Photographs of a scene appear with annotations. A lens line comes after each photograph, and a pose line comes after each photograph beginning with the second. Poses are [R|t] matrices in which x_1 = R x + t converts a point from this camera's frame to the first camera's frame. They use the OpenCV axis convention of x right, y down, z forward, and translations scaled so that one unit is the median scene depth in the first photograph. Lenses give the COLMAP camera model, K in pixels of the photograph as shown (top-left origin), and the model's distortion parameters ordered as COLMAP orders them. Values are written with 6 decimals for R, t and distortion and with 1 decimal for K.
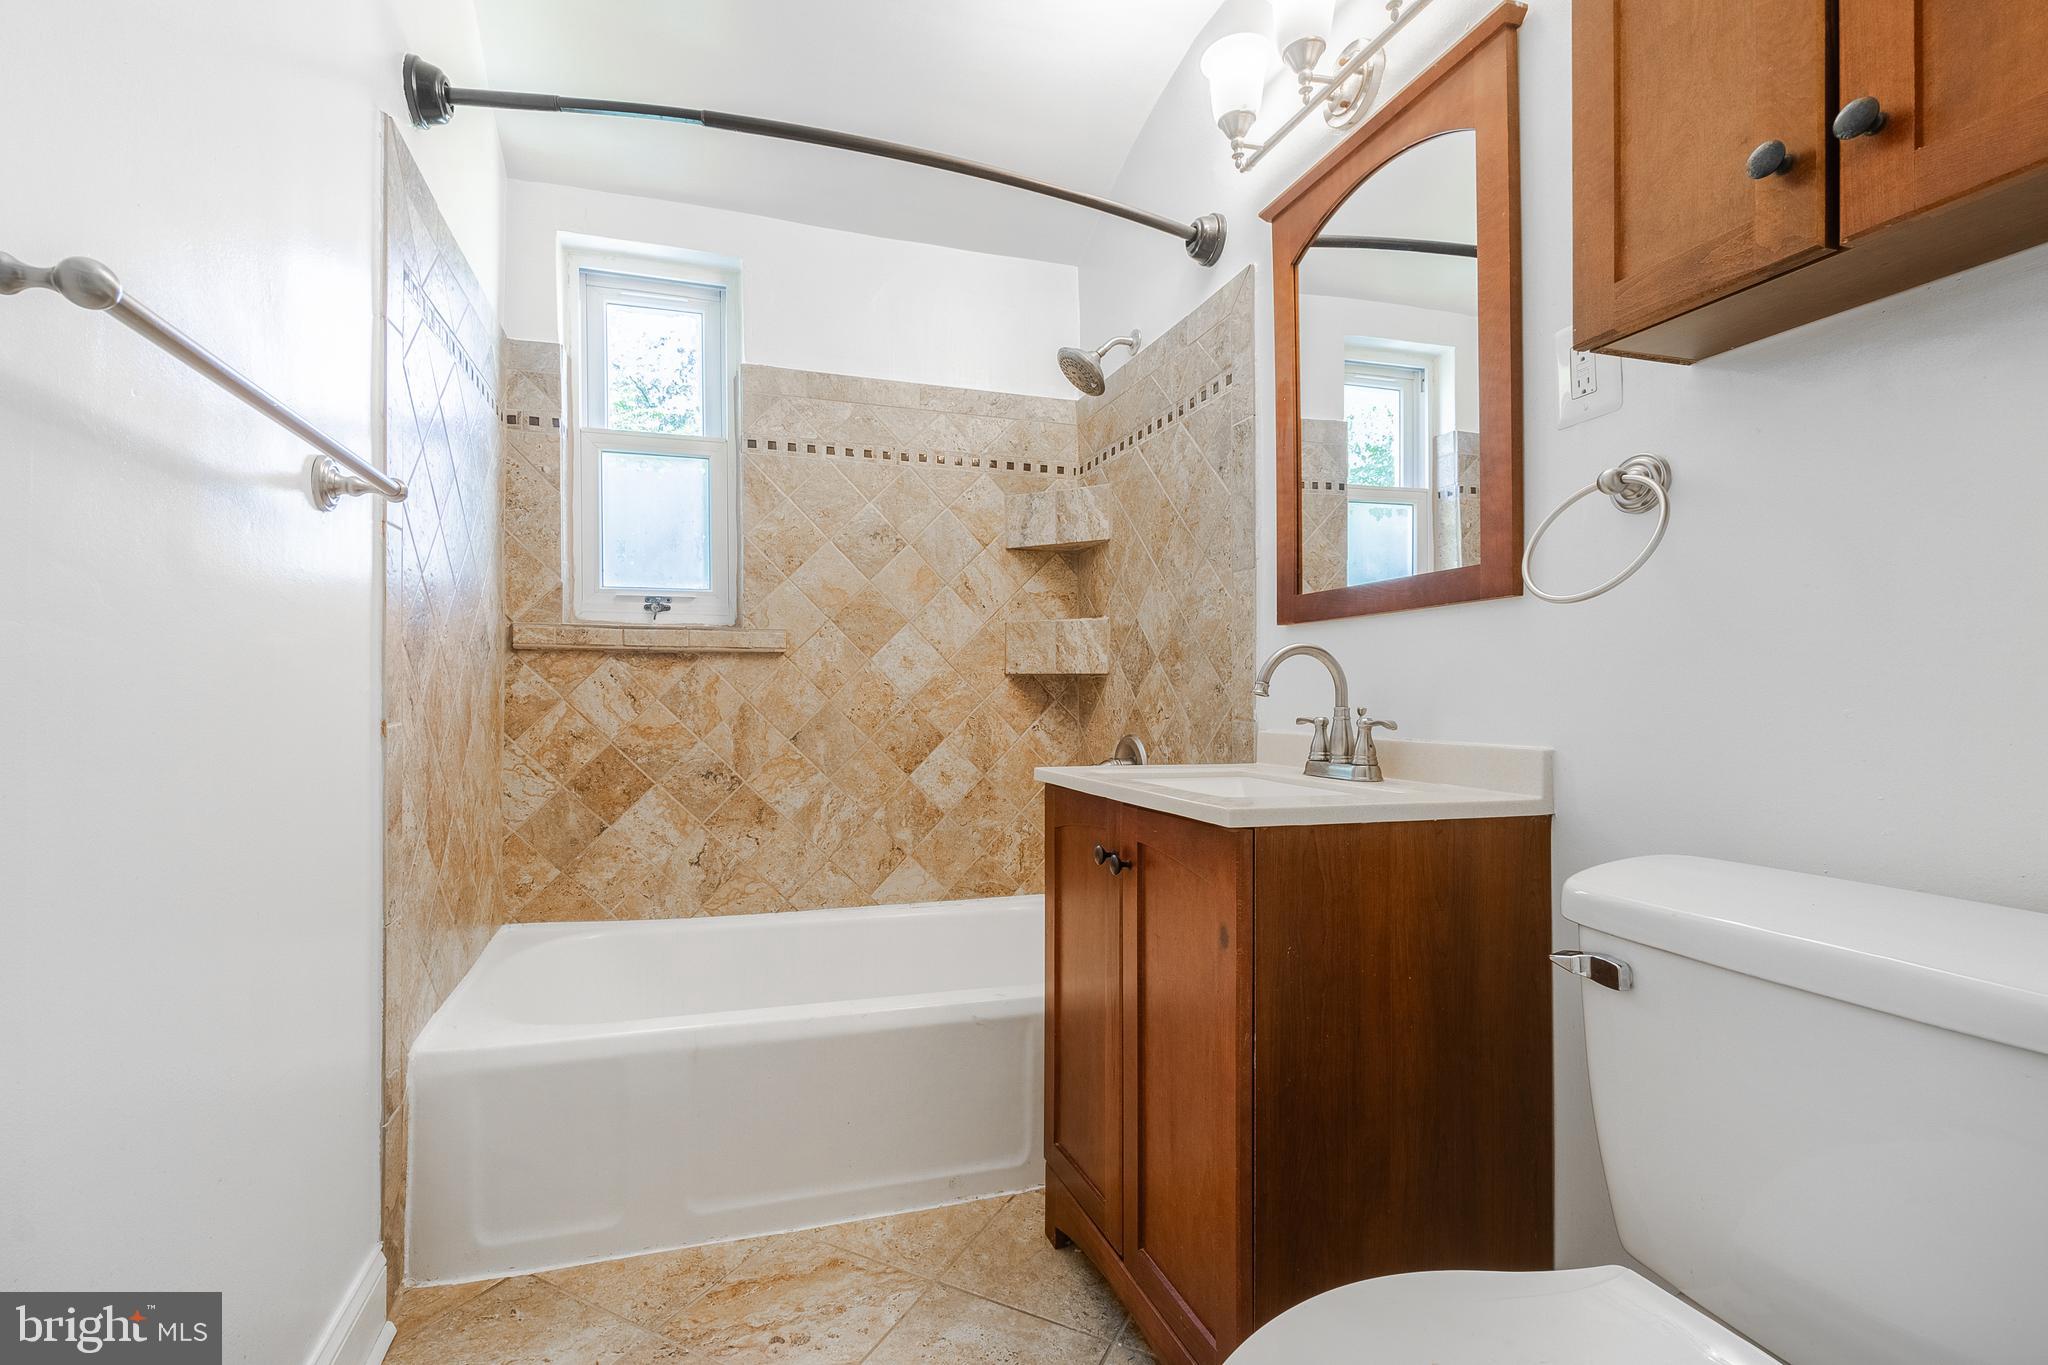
lens RADIAL K [[896.3, 0, 1017.2], [0, 896.3, 692.8], [0, 0, 1]] dist [-0.005785, 0.001472]
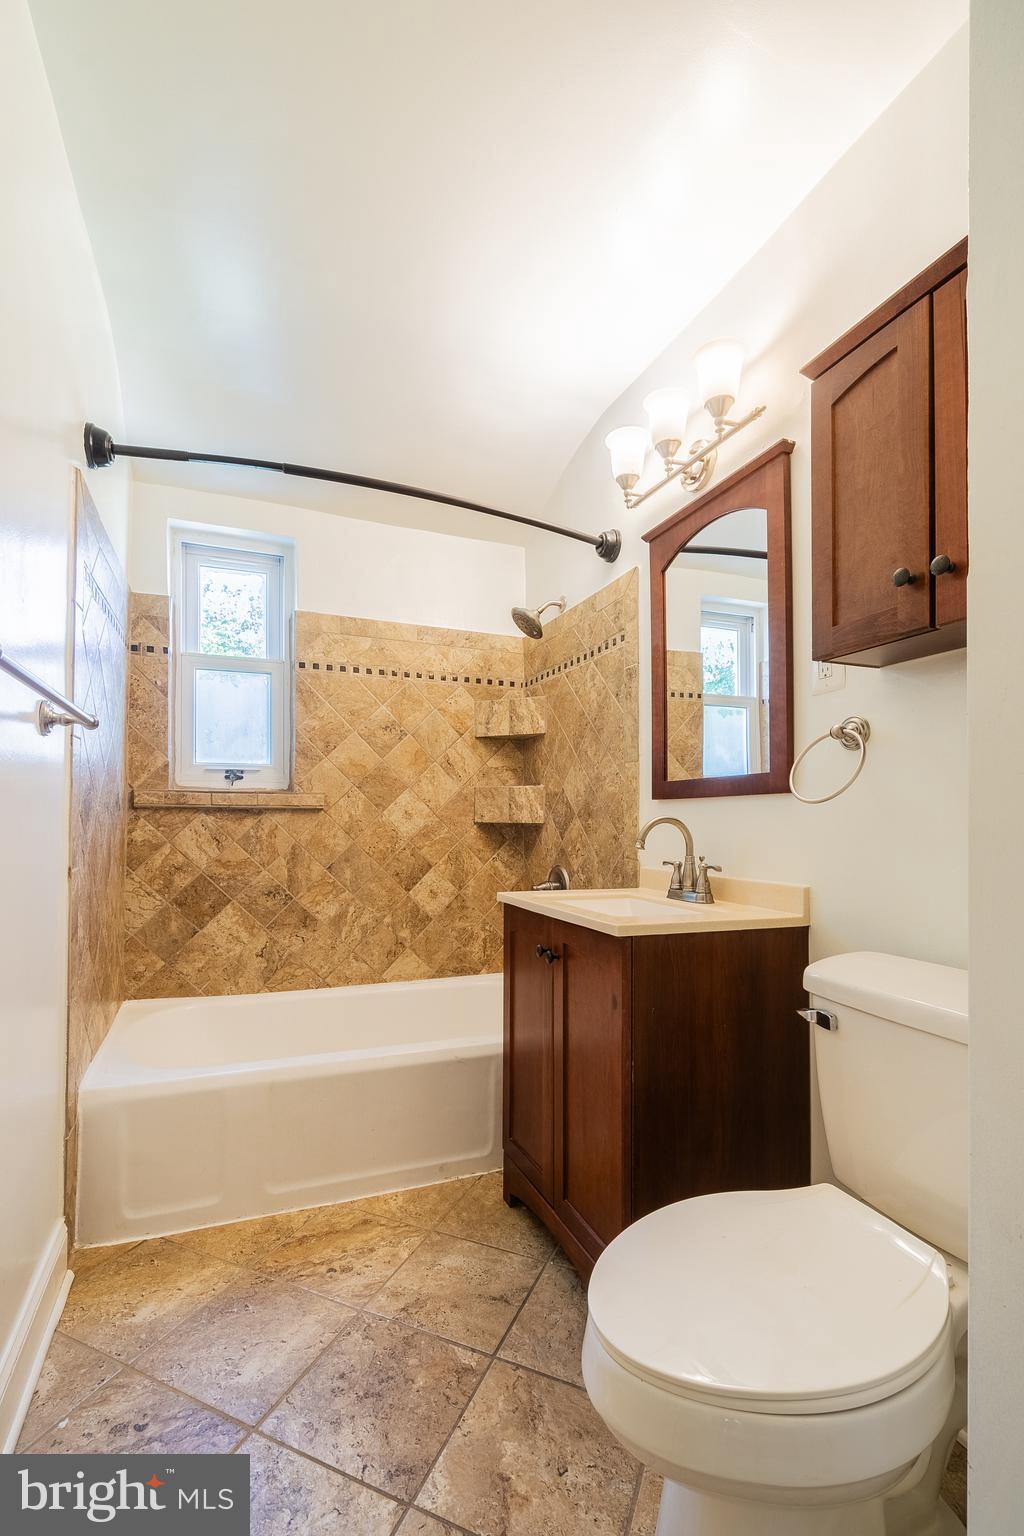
lens RADIAL K [[672.3, 0, 527.1], [0, 672.3, 794.3], [0, 0, 1]] dist [-0.005785, 0.001472]
pose [[0.996724, 0.007459, 0.080534, -0.025414], [-0.004974, 0.999507, -0.031010, -0.053473], [-0.080726, 0.030508, 0.996269, -0.172376]]
